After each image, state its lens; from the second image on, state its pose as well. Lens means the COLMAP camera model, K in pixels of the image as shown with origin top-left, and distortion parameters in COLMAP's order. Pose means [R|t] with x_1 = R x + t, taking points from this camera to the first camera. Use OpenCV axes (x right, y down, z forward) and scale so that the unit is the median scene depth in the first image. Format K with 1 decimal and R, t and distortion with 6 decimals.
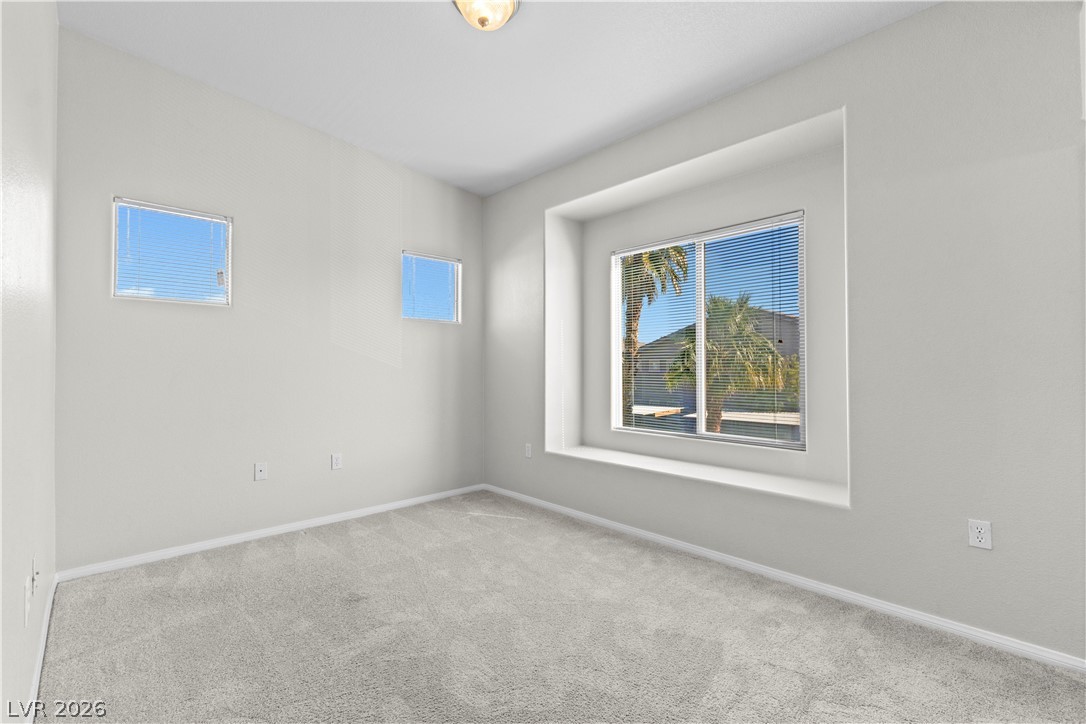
lens RADIAL K [[474.8, 0, 535.8], [0, 474.8, 366.1], [0, 0, 1]] dist [-0.000798, -0.000105]
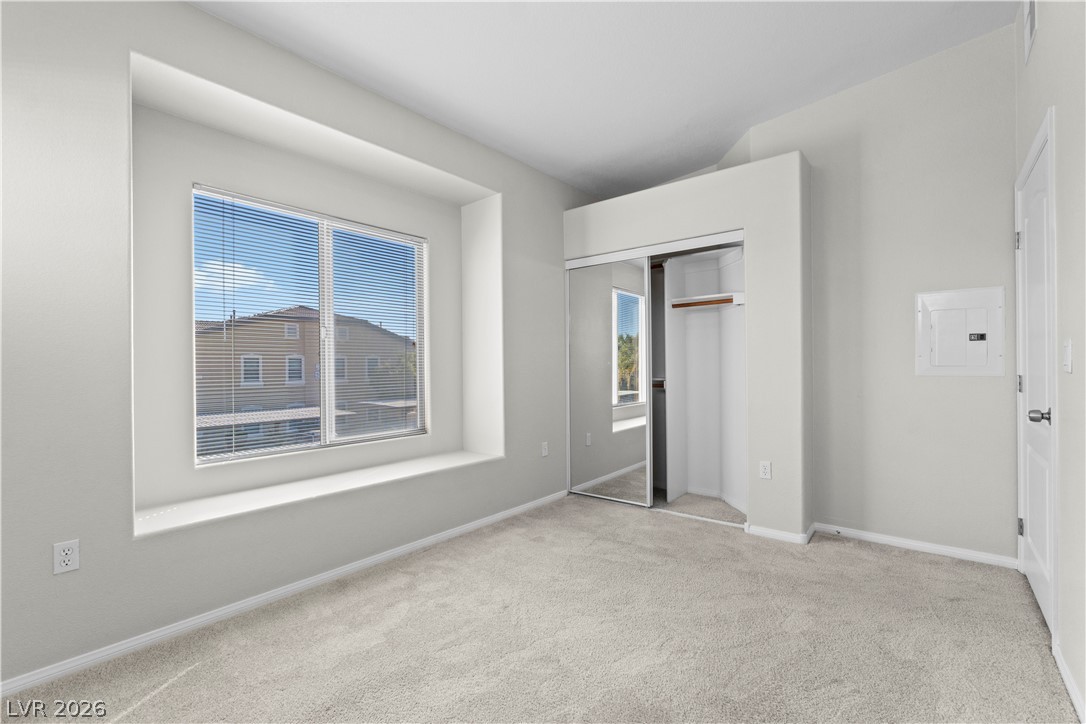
lens RADIAL K [[474.8, 0, 535.8], [0, 474.8, 366.1], [0, 0, 1]] dist [-0.000798, -0.000105]
pose [[-0.109726, -0.000210, 0.993962, -0.798767], [0.002864, 0.999996, 0.000528, 0.003813], [-0.993958, 0.002905, -0.109725, 0.971108]]
